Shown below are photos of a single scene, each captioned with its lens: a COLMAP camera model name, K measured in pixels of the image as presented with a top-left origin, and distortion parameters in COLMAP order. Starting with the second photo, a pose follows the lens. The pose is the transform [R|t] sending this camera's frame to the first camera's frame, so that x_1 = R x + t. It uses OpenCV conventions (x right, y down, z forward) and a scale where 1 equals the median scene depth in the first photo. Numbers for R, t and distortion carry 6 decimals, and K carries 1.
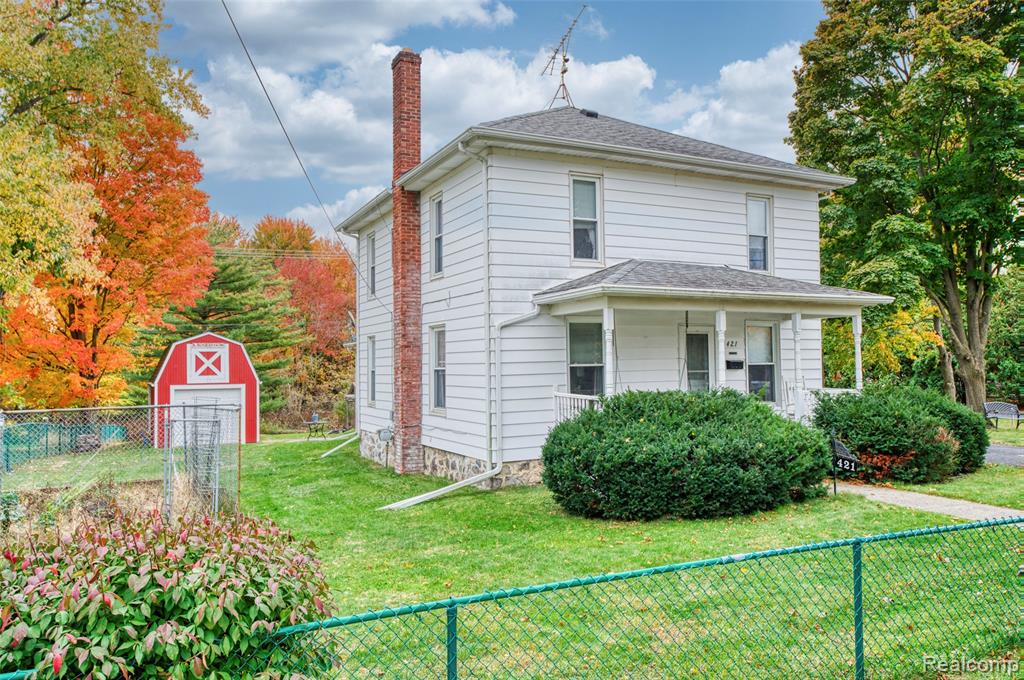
lens RADIAL K [[763.9, 0, 512.0], [0, 763.9, 340.0], [0, 0, 1]] dist [0.004672, 0.001490]
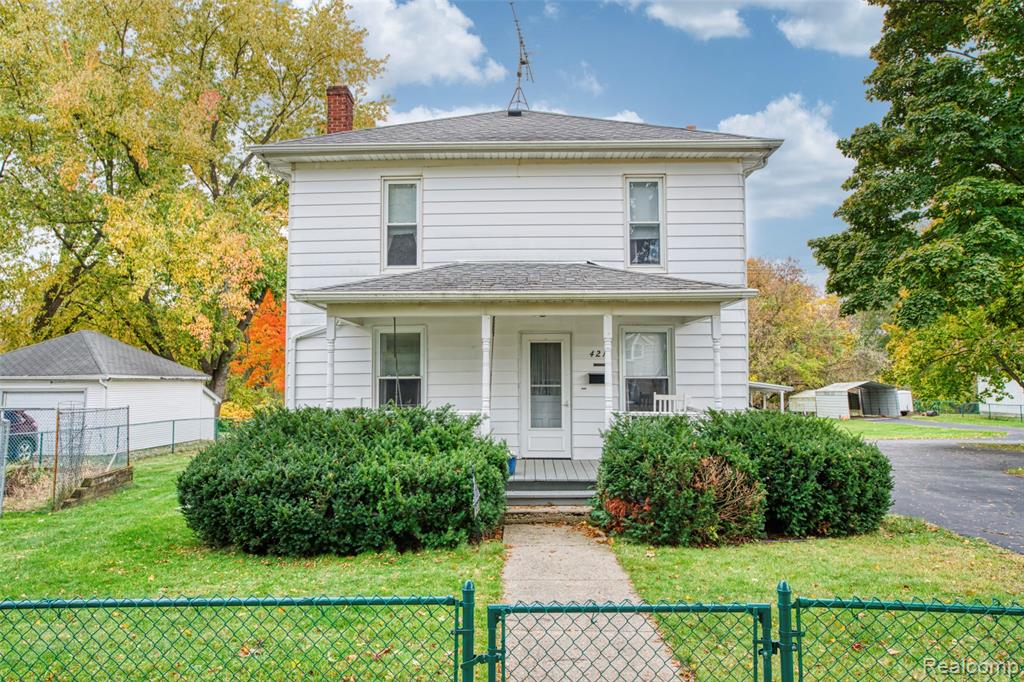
lens RADIAL K [[658.6, 0, 512.0], [0, 658.6, 341.0], [0, 0, 1]] dist [-0.007330, 0.005510]
pose [[0.882895, -0.011506, -0.469429, 0.596311], [0.008298, 0.999926, -0.008900, -0.003805], [0.469497, 0.003963, 0.882925, 0.335346]]
